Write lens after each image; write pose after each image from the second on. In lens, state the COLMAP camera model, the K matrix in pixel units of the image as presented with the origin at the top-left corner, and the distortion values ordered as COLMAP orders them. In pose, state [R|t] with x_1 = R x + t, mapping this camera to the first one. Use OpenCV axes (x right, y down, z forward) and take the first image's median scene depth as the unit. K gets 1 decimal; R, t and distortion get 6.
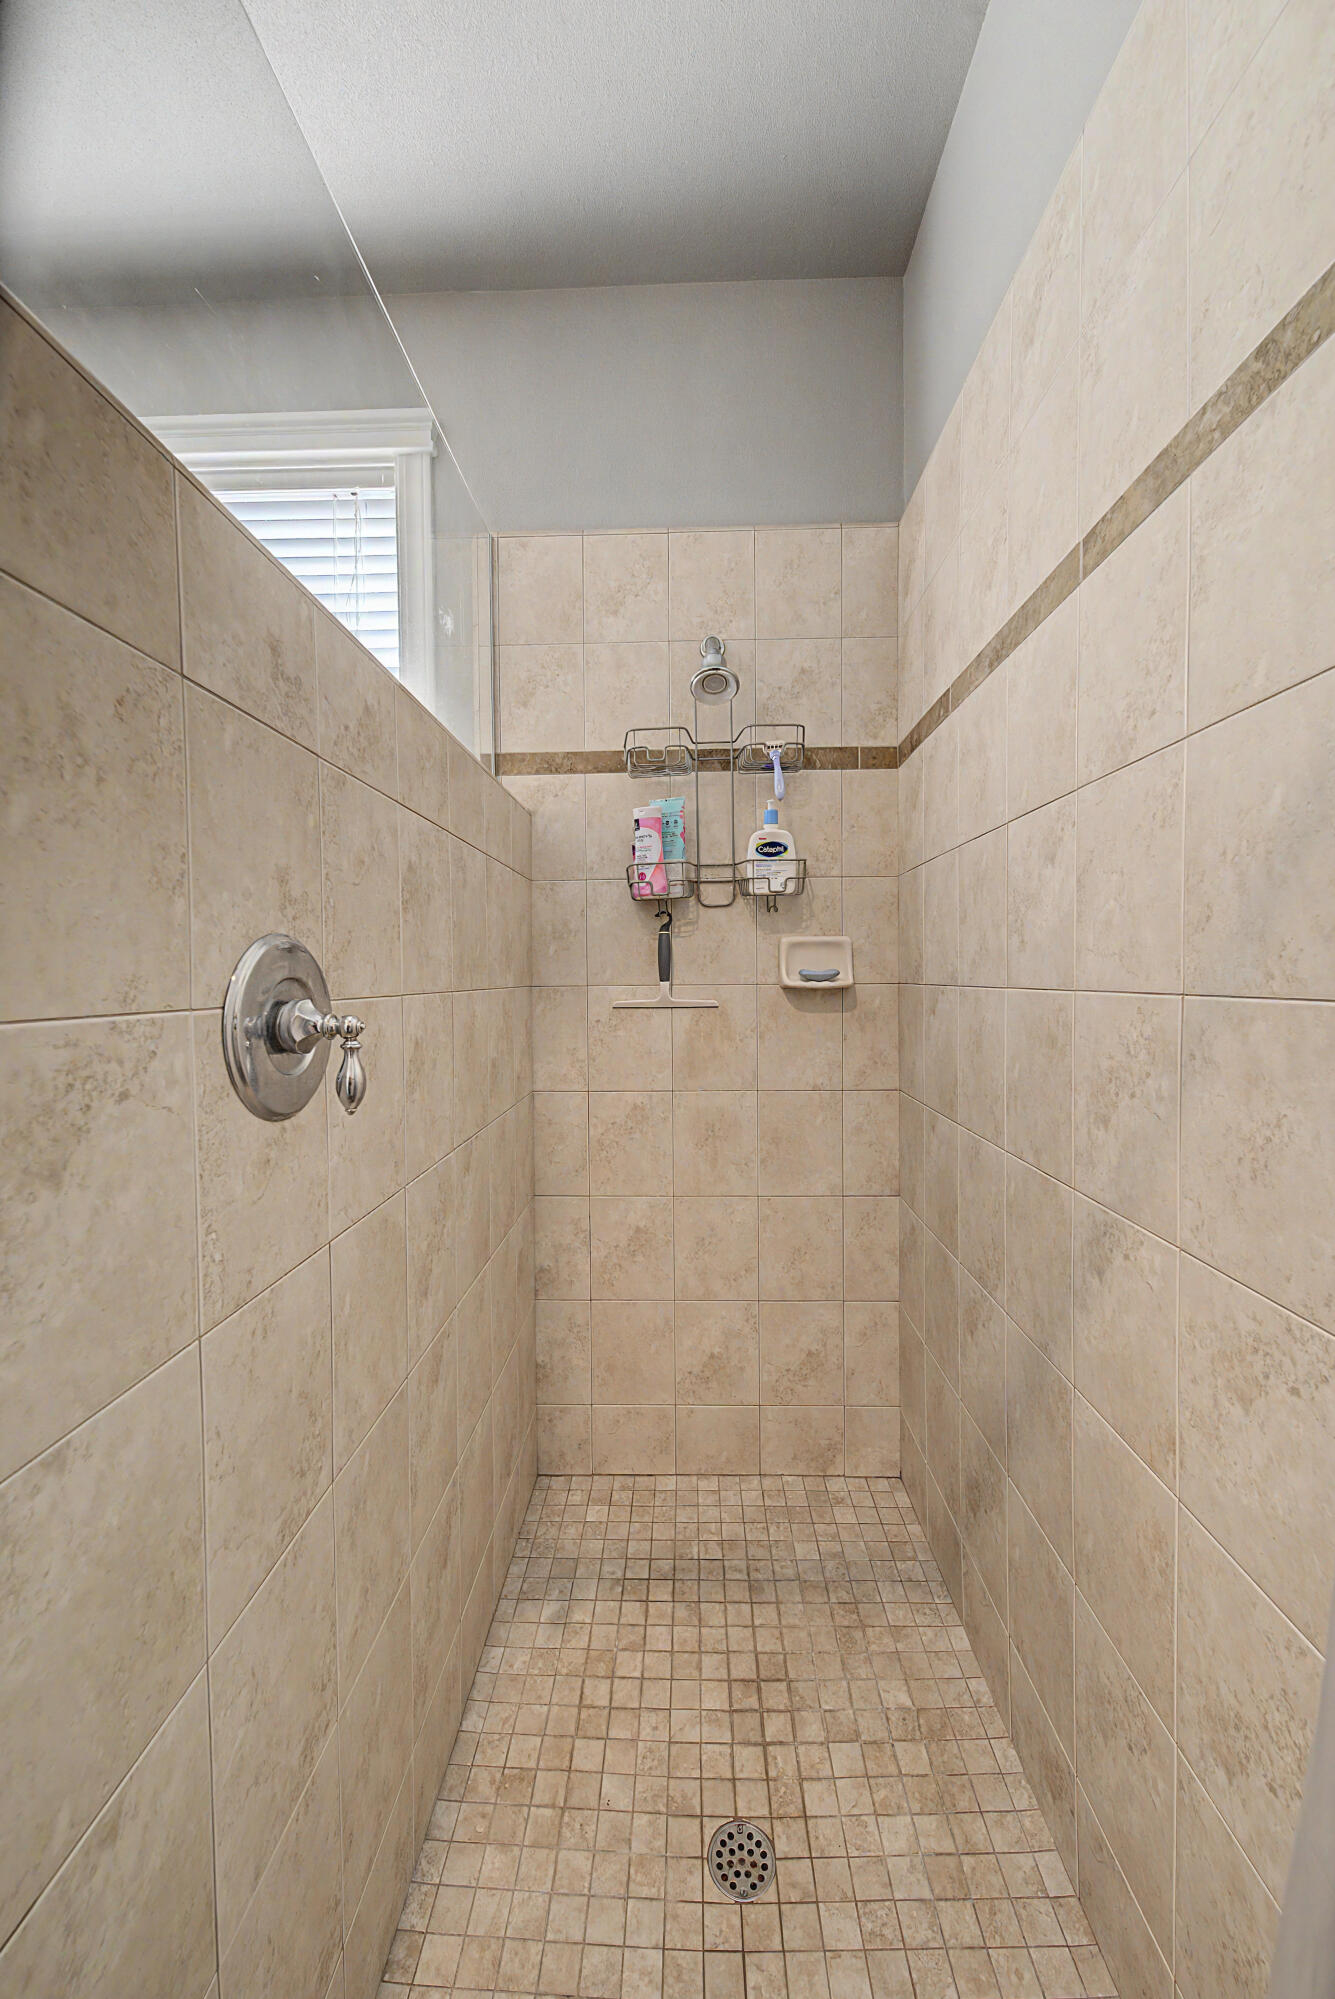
lens RADIAL K [[735.4, 0, 669.4], [0, 735.4, 999.0], [0, 0, 1]] dist [0.006829, -0.004356]
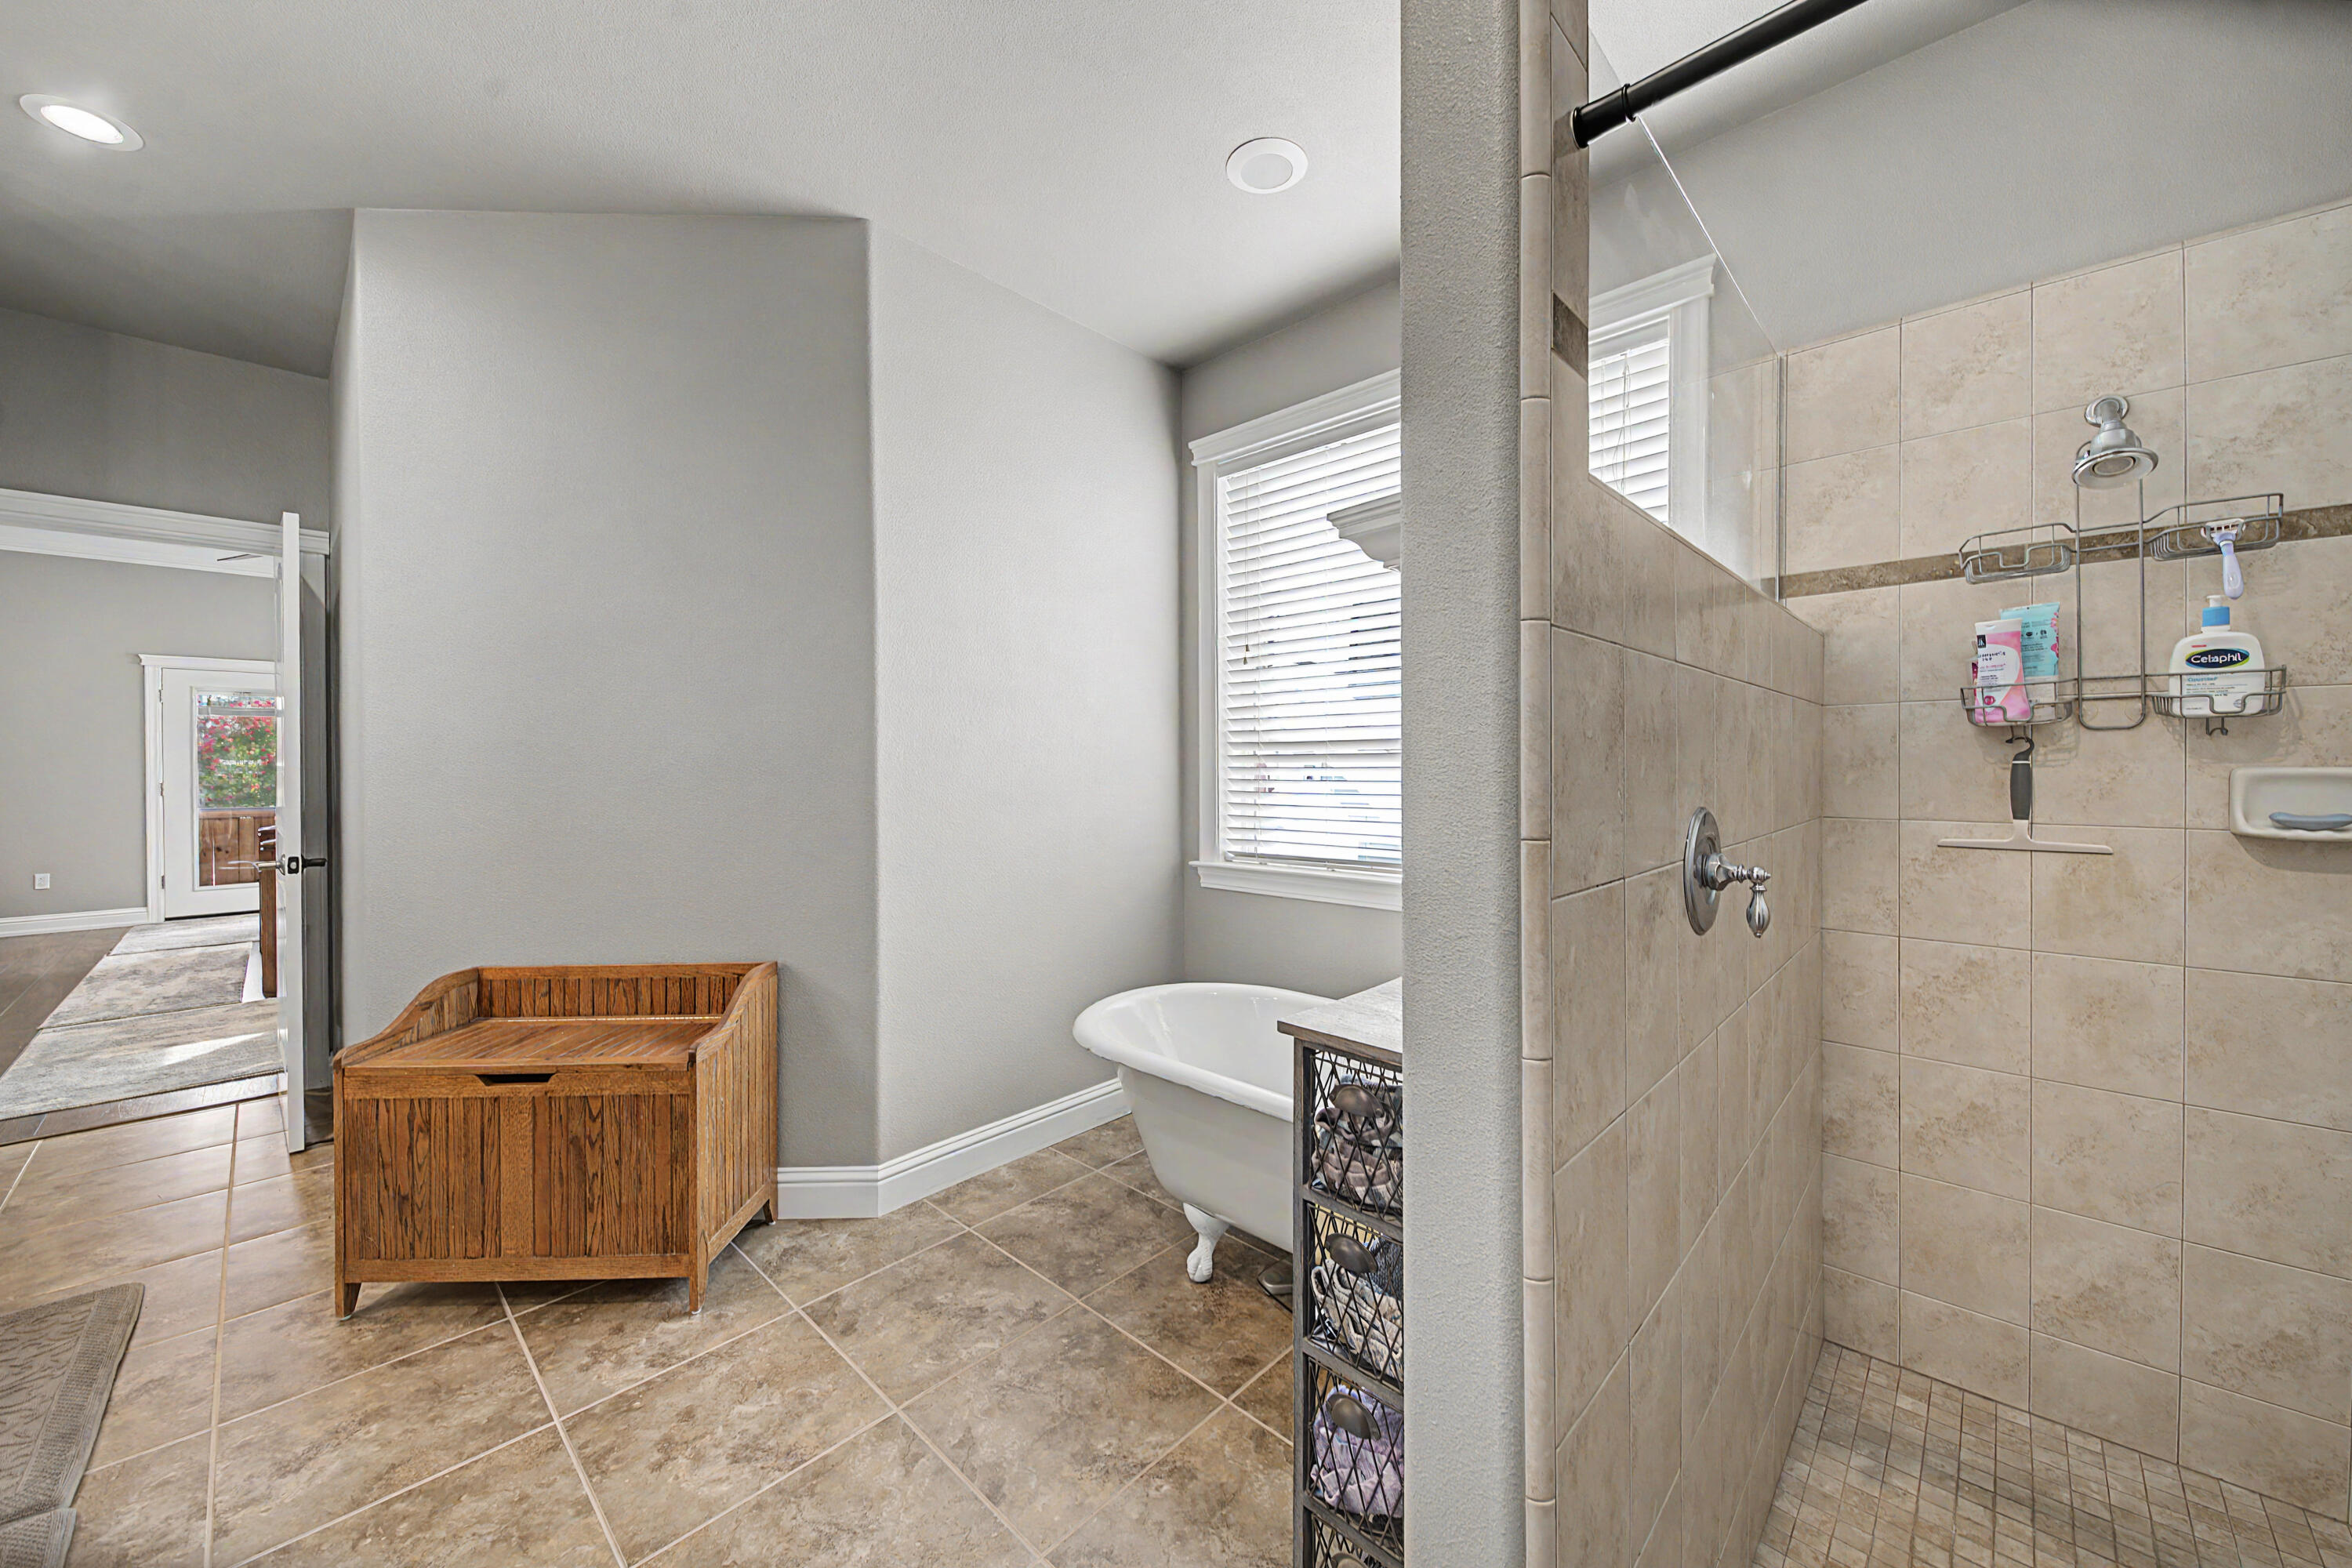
lens RADIAL K [[865.3, 0, 1174.0], [0, 865.3, 772.7], [0, 0, 1]] dist [0.006829, -0.004356]
pose [[0.742878, 0.010275, -0.669348, -0.062001], [-0.021894, 0.999720, -0.008952, -0.046789], [0.669069, 0.021305, 0.742895, -0.389429]]
